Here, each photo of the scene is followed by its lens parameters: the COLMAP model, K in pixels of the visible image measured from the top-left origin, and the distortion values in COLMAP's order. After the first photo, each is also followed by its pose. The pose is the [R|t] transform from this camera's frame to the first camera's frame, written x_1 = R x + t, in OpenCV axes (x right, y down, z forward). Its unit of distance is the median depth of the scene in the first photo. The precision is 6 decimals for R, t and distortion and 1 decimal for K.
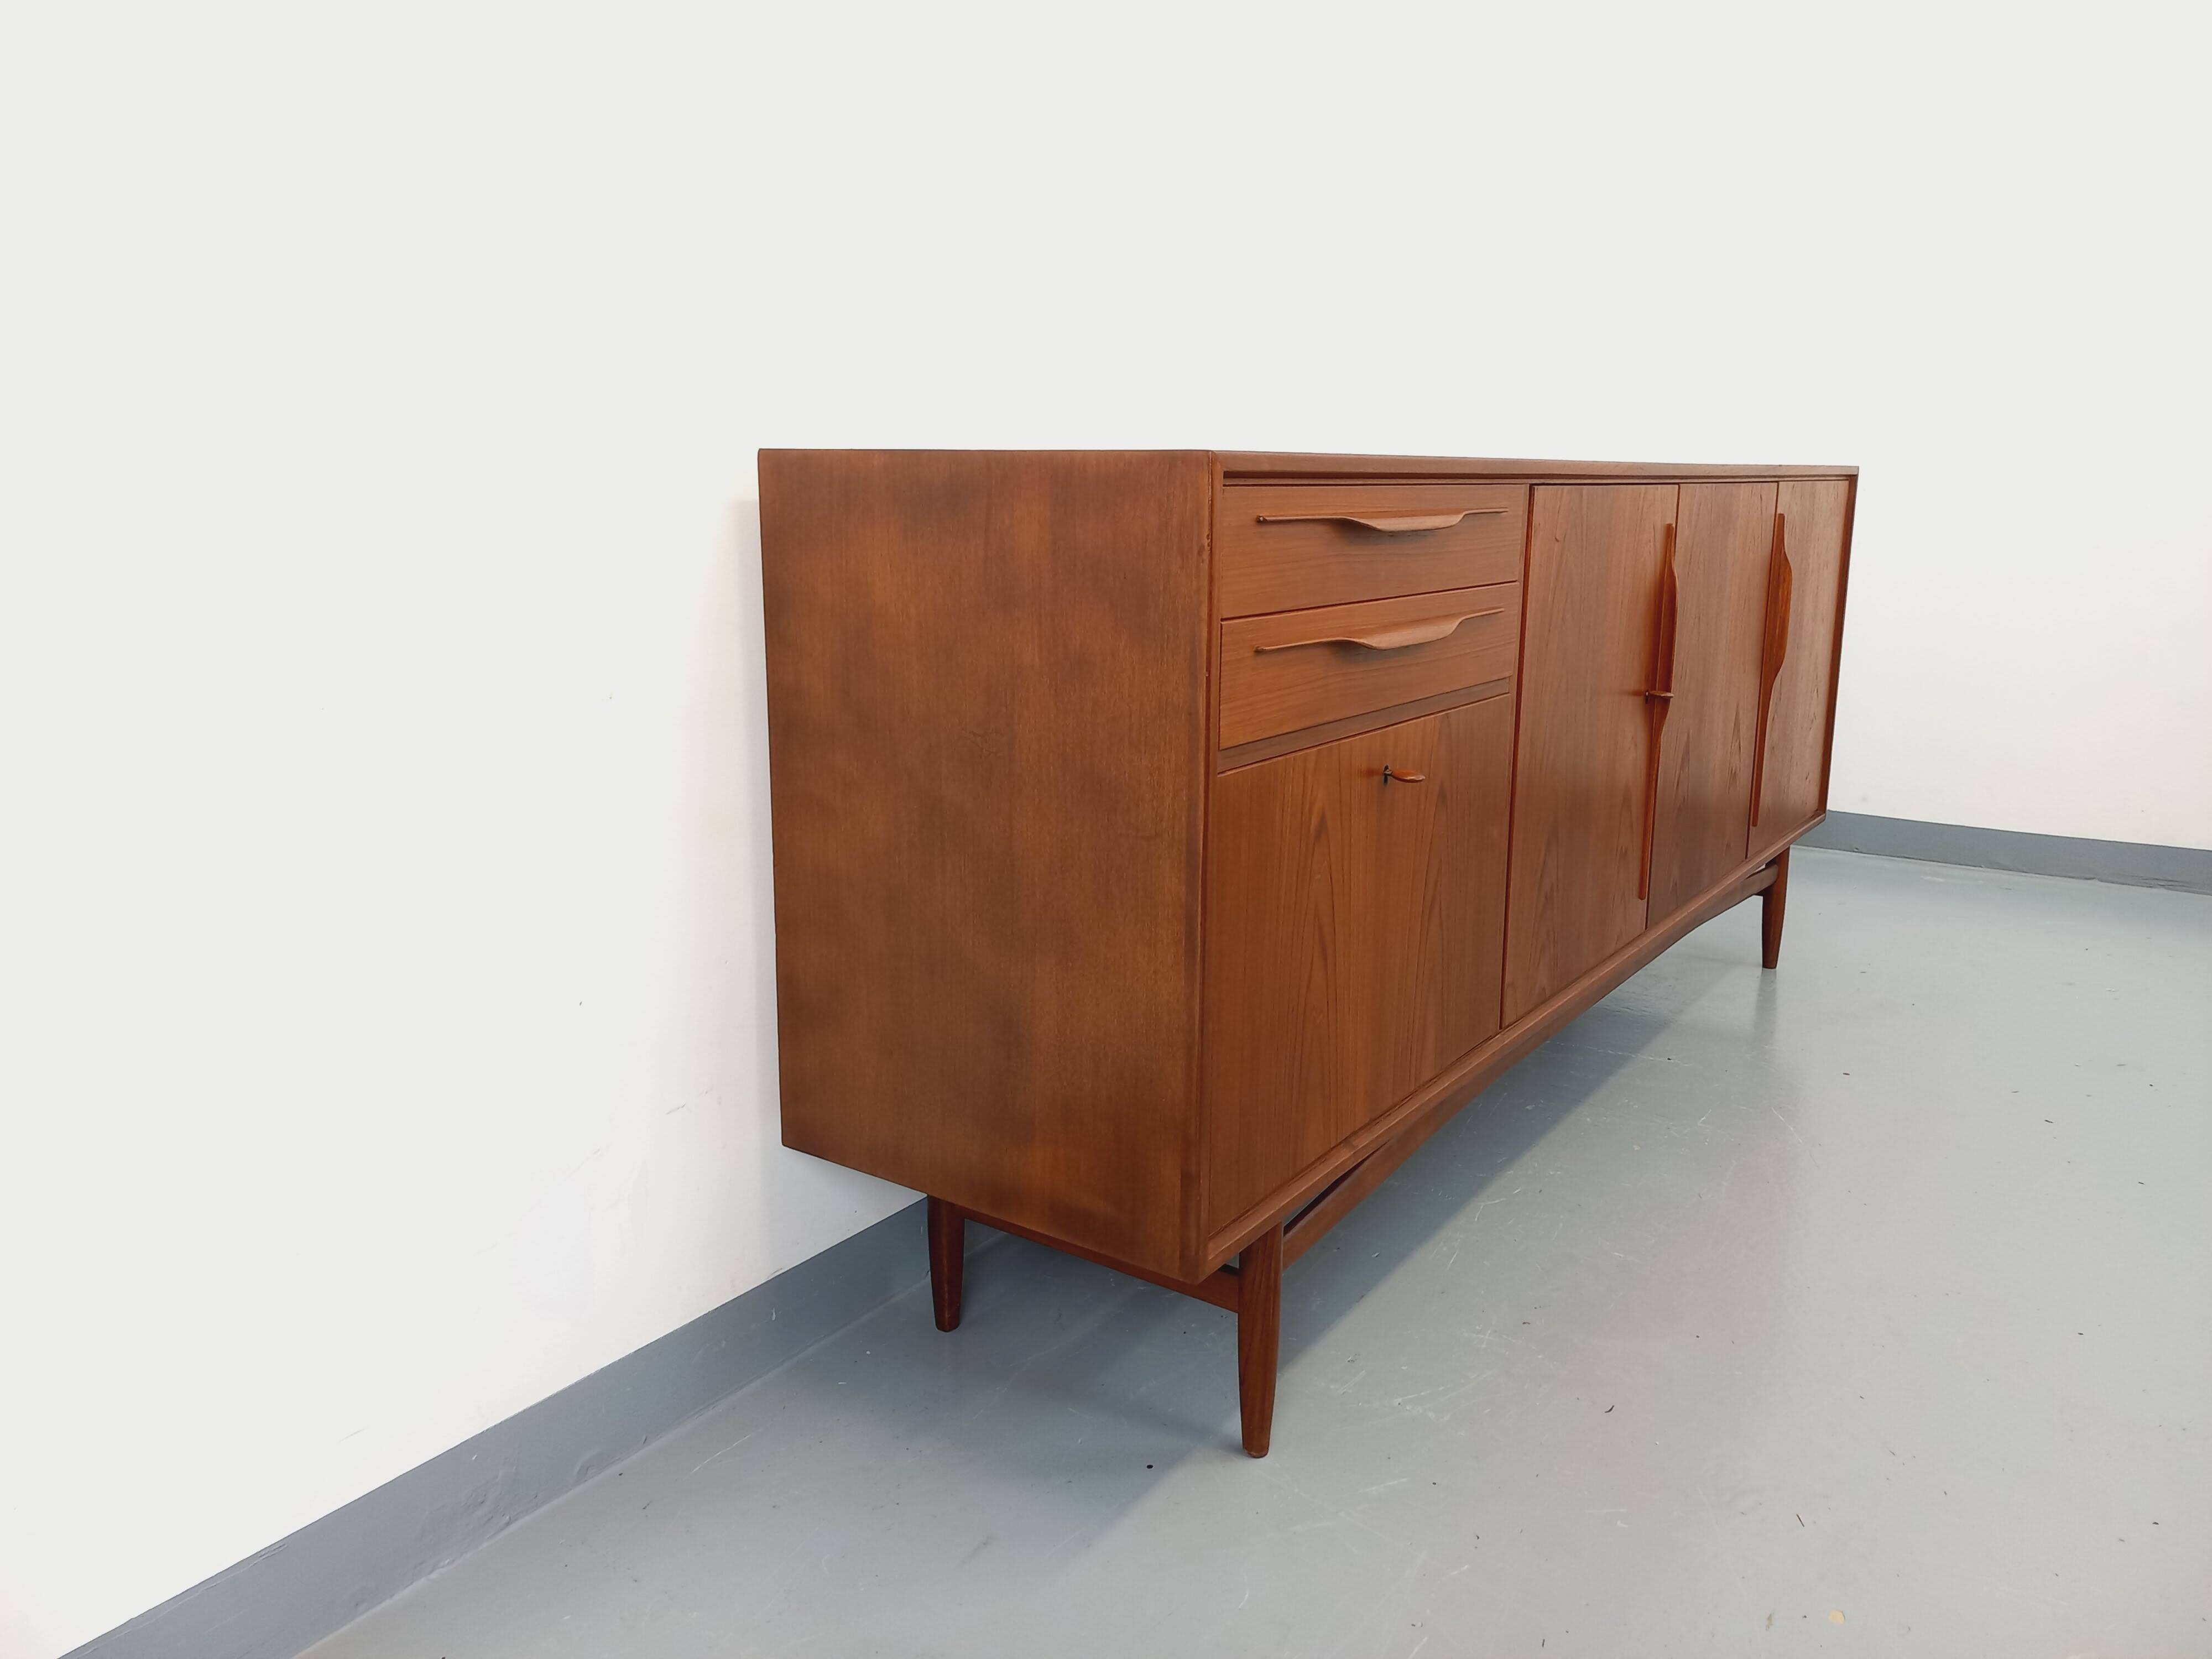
lens RADIAL K [[1619.0, 0, 1090.1], [0, 1619.0, 809.7], [0, 0, 1]] dist [0.102936, -0.129380]
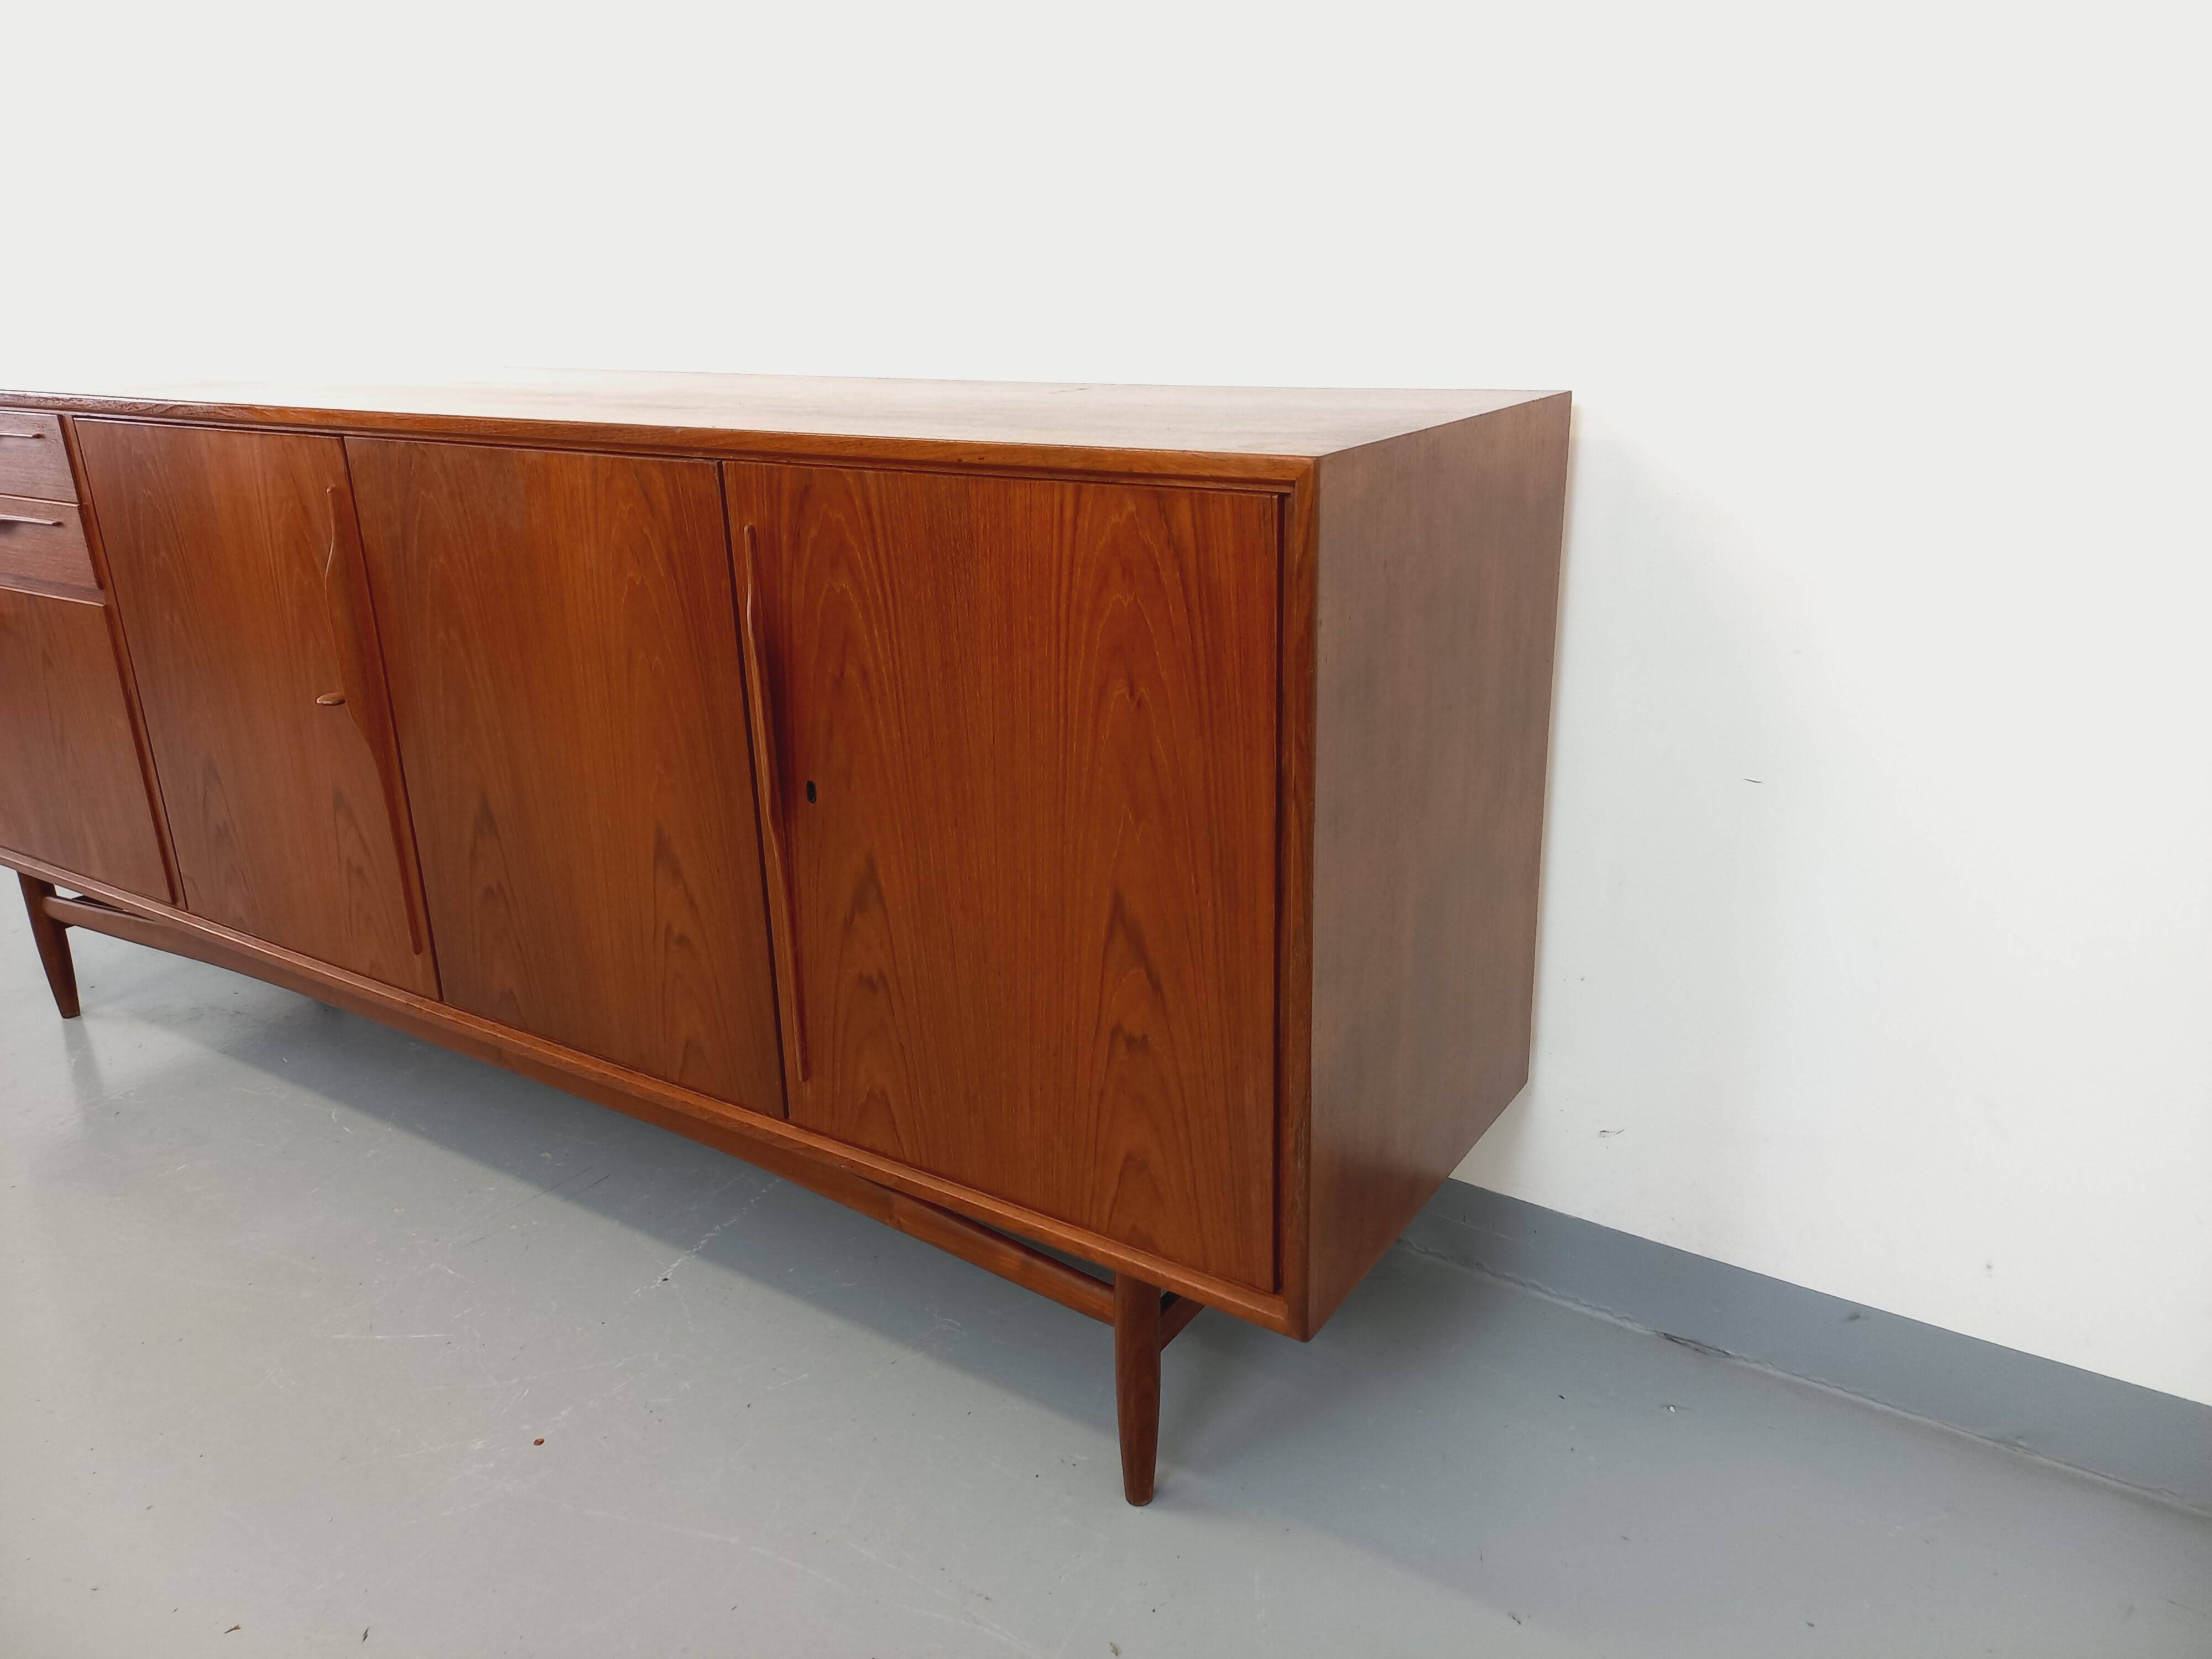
lens RADIAL K [[1619.0, 0, 1090.1], [0, 1619.0, 809.7], [0, 0, 1]] dist [0.102936, -0.129380]
pose [[0.018427, 0.321054, -0.946882, 1.552374], [-0.166145, 0.934859, 0.313744, -0.456366], [0.985929, 0.151539, 0.070568, 1.803049]]
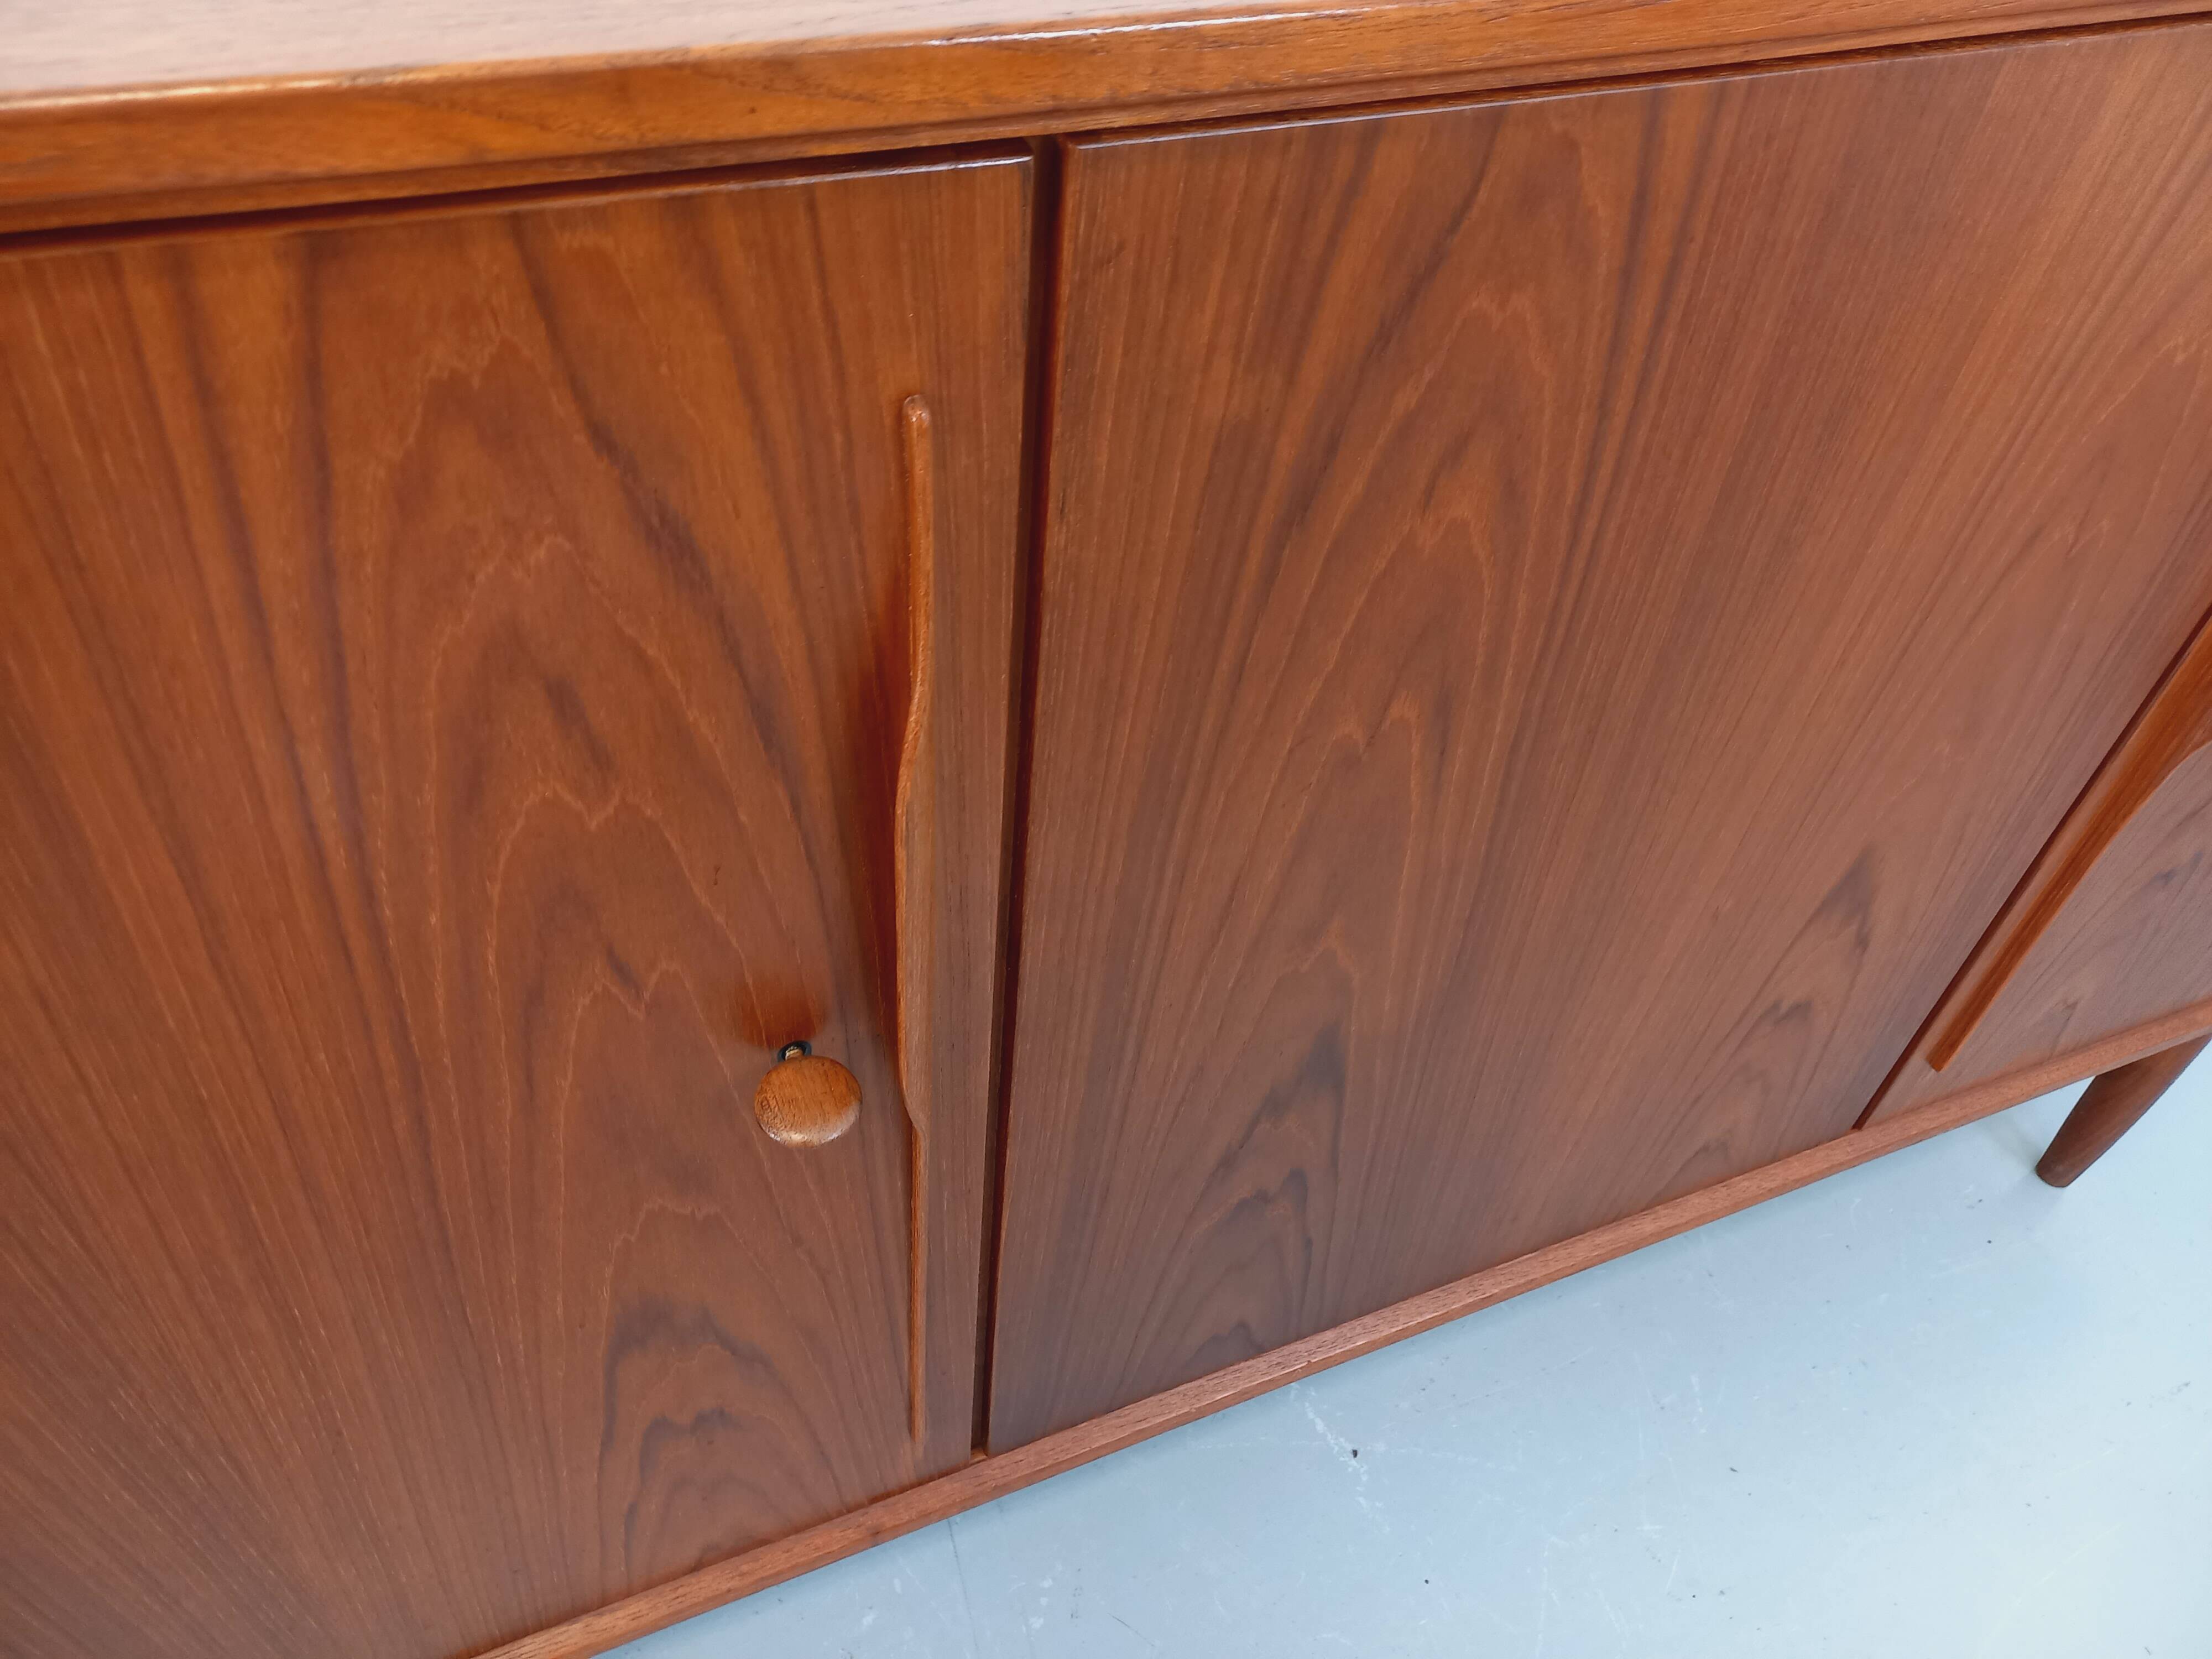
lens RADIAL K [[1619.0, 0, 1090.1], [0, 1619.0, 809.7], [0, 0, 1]] dist [0.102936, -0.129380]
pose [[0.848881, 0.402226, -0.342951, 0.610202], [-0.167180, 0.819807, 0.547693, -0.323774], [0.501450, -0.407592, 0.763162, 1.177377]]
